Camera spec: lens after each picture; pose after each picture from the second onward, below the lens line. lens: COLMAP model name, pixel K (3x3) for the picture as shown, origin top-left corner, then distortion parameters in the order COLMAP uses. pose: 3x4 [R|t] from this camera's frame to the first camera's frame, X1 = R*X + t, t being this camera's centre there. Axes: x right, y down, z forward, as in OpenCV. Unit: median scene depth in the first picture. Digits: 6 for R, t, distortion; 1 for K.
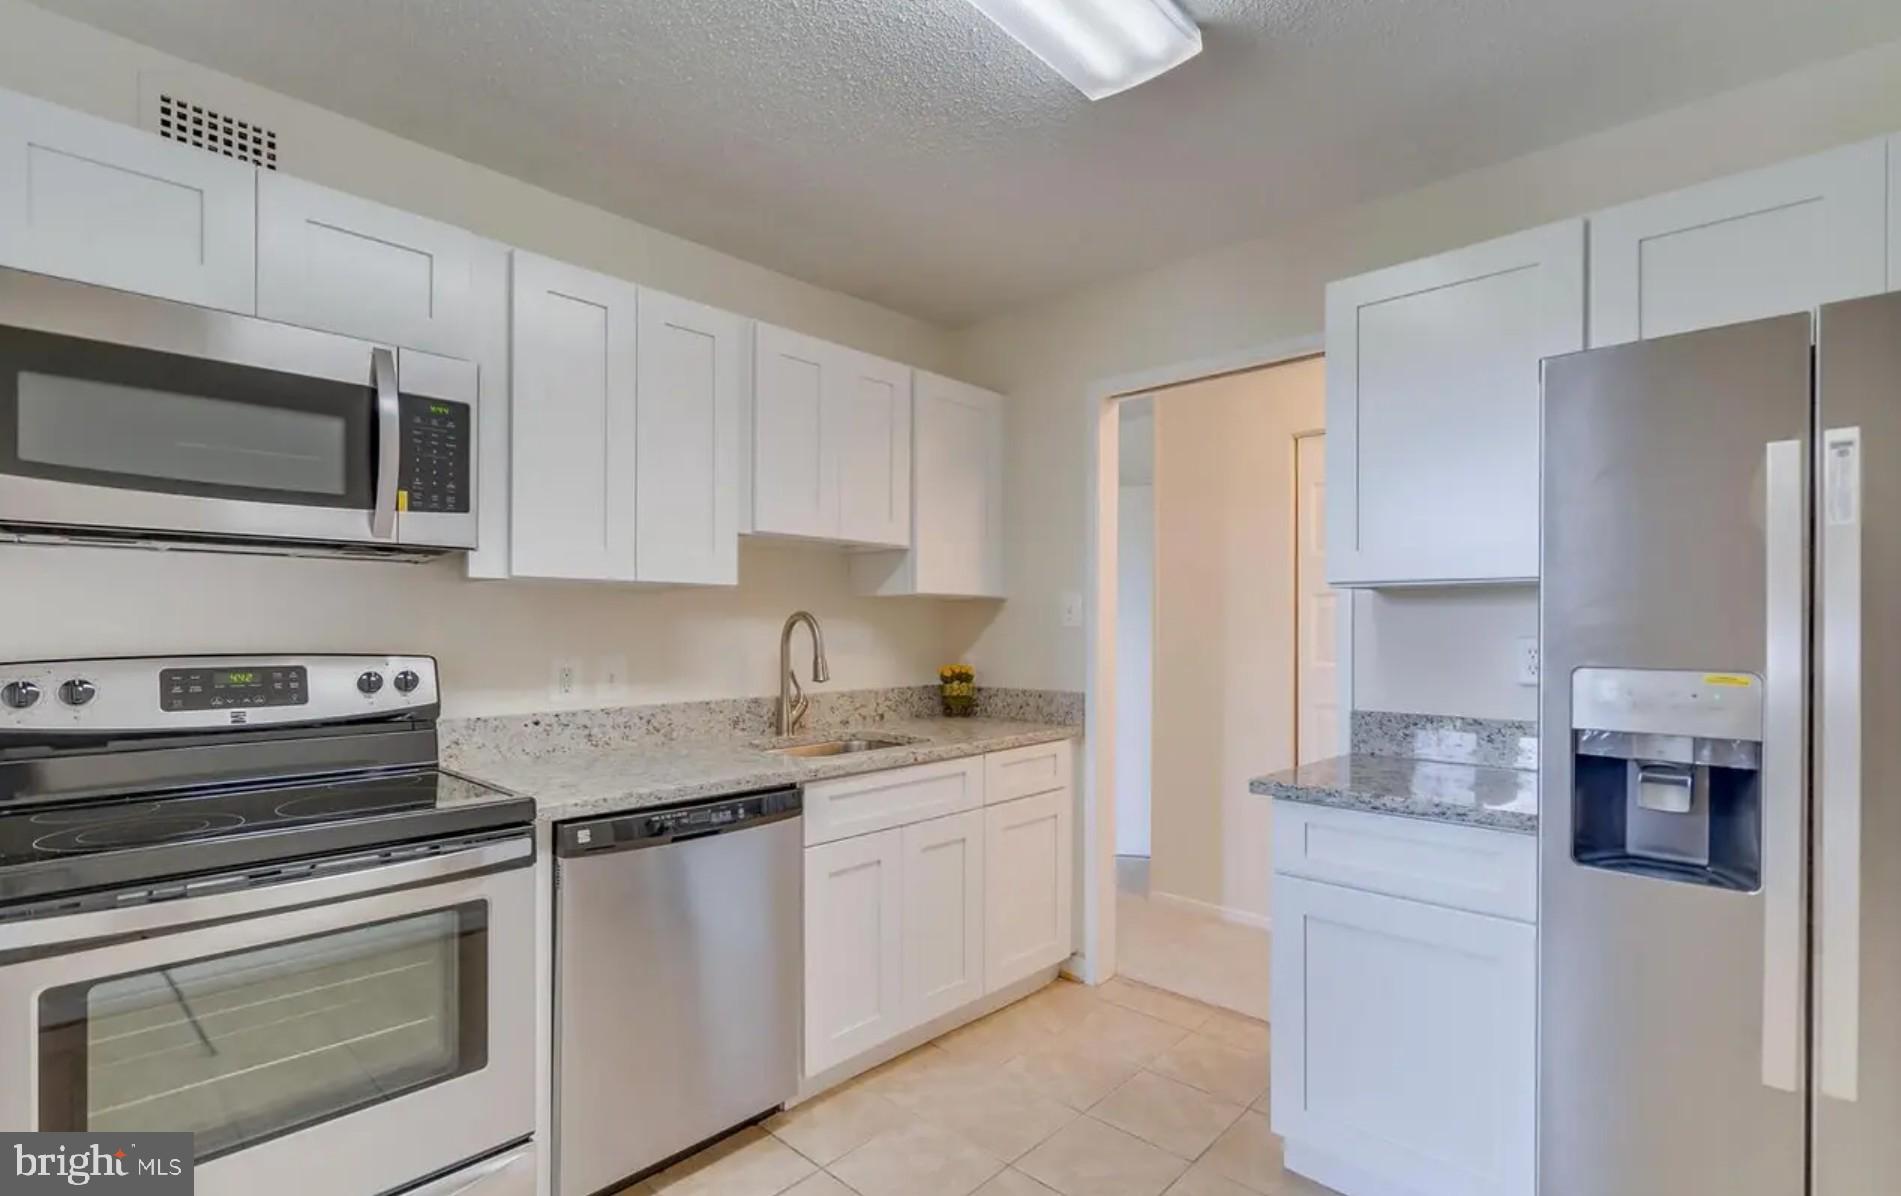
lens RADIAL K [[882.9, 0, 946.1], [0, 882.9, 637.1], [0, 0, 1]] dist [-0.000741, 0.000391]
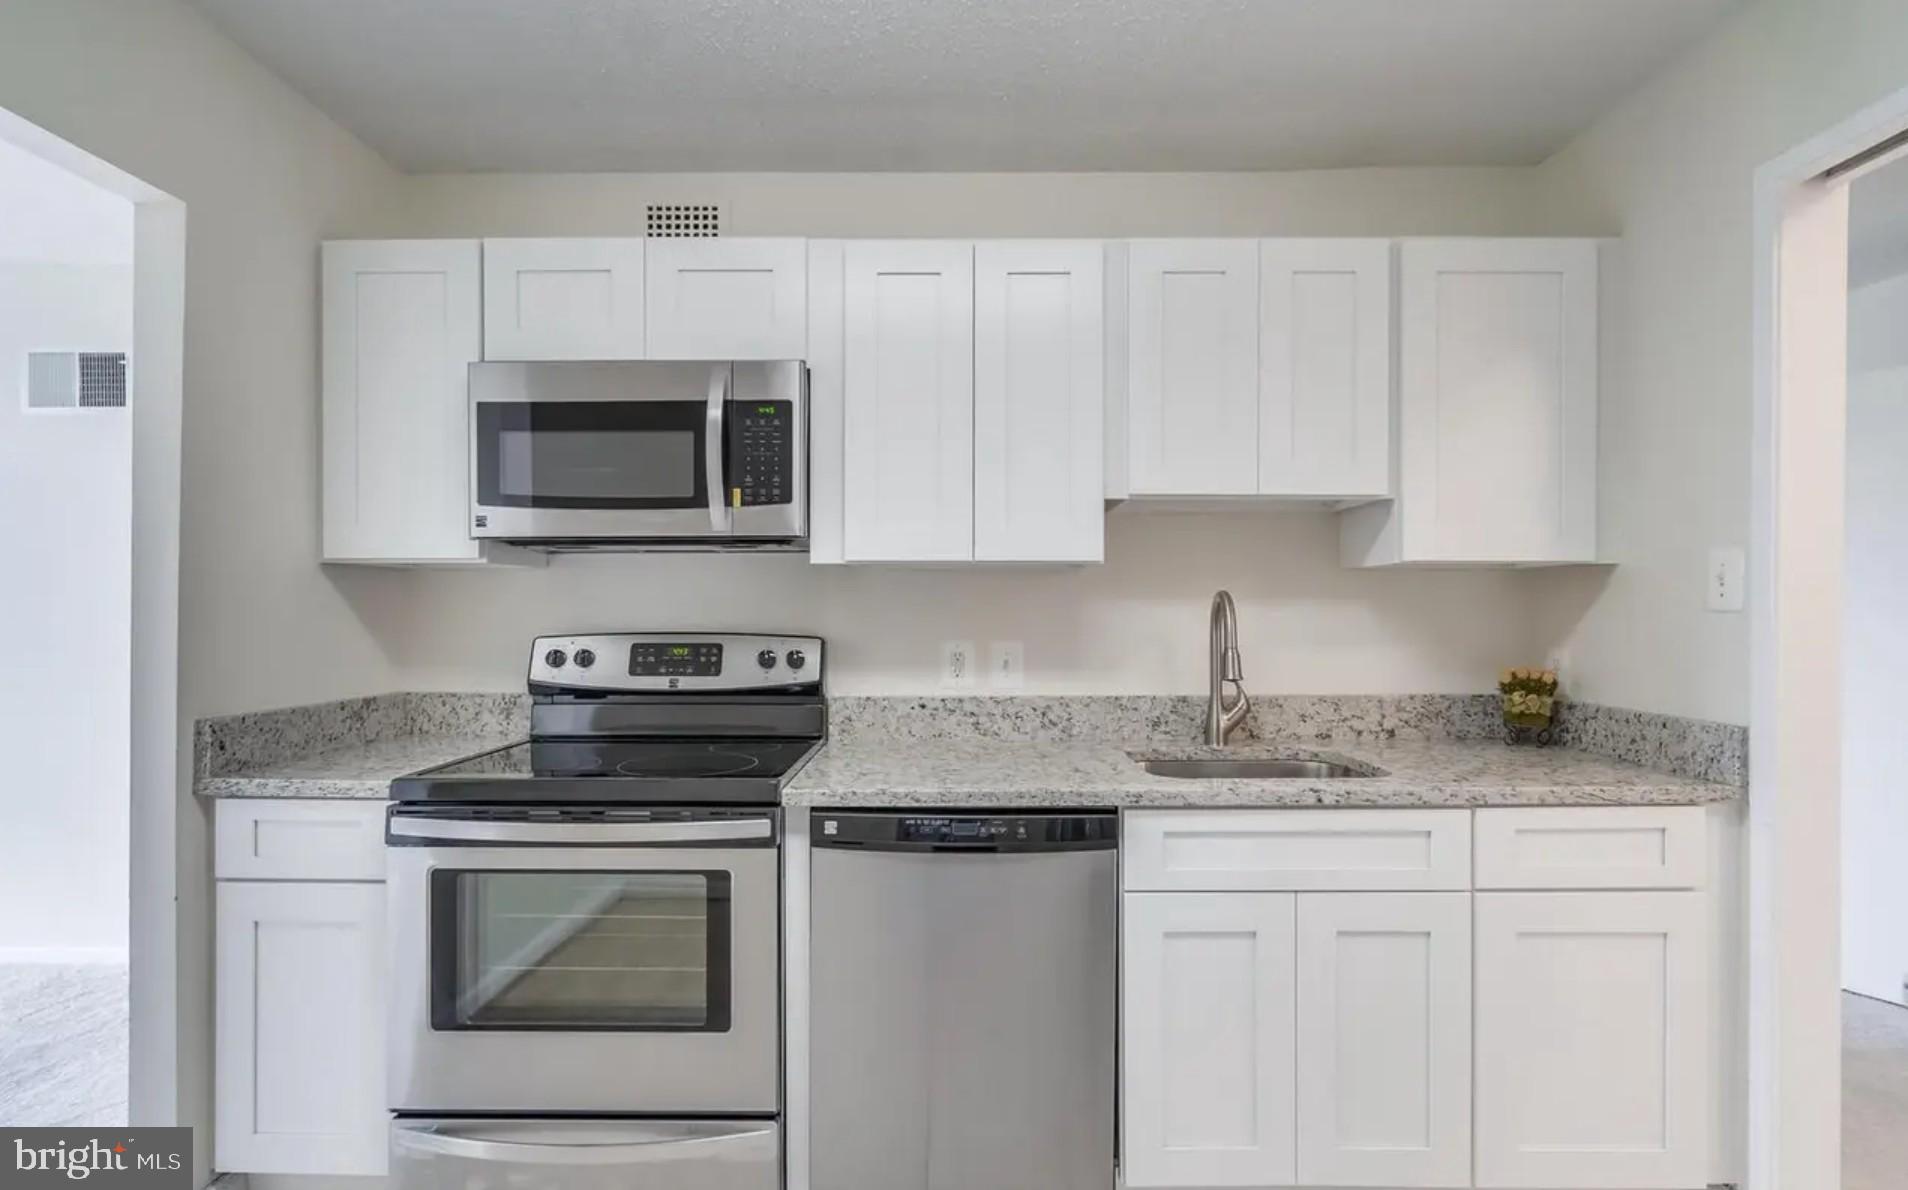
lens RADIAL K [[898.6, 0, 957.5], [0, 898.6, 610.4], [0, 0, 1]] dist [-0.001215, 0.000711]
pose [[0.680591, -0.001884, -0.732661, 0.319416], [-0.006645, 0.999940, -0.008745, -0.002733], [0.732633, 0.010820, 0.680537, 0.342862]]
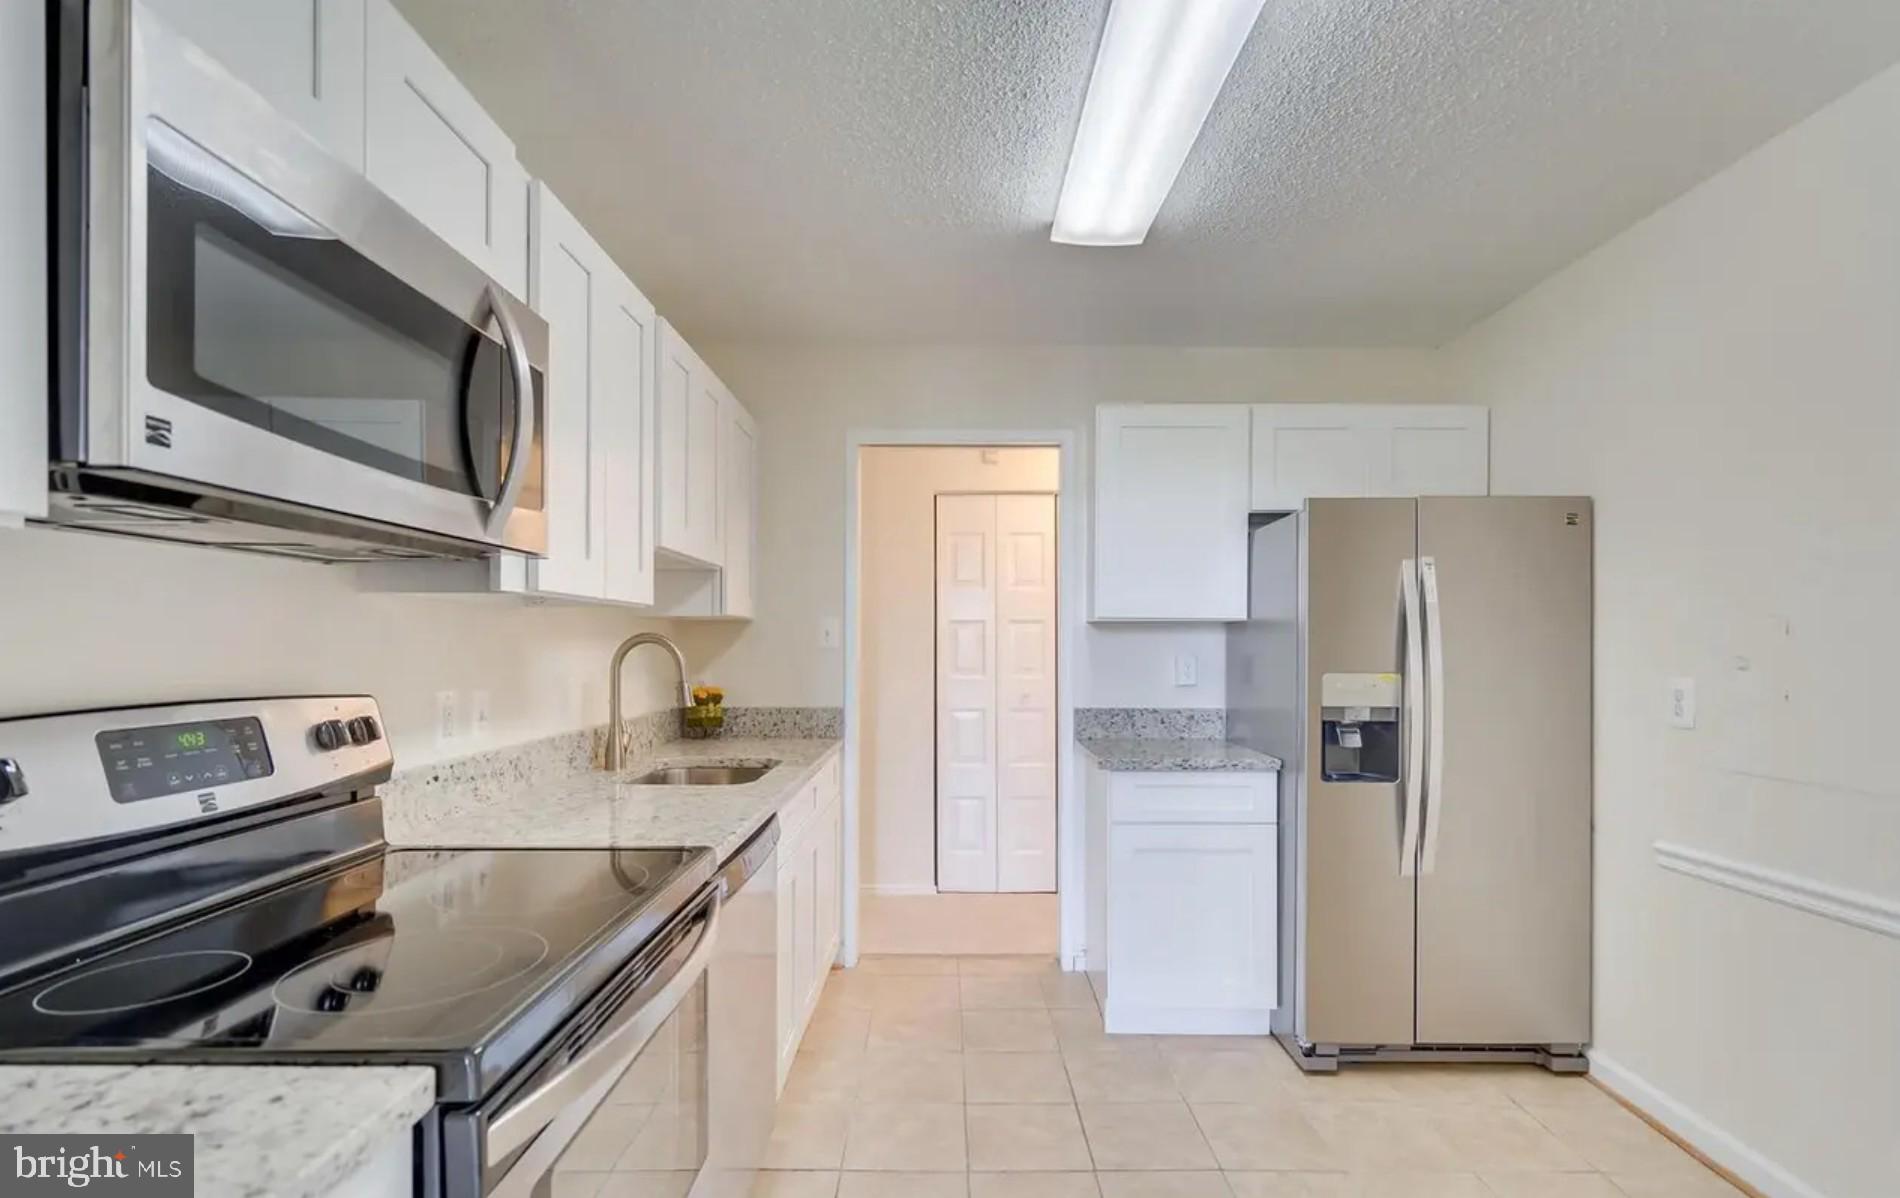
lens RADIAL K [[863.2, 0, 956.6], [0, 863.2, 658.2], [0, 0, 1]] dist [0.019759, -0.006731]
pose [[0.726075, -0.010835, 0.687530, -0.671148], [0.006544, 0.999939, 0.008847, -0.010538], [-0.687585, -0.001925, 0.726102, 0.149724]]
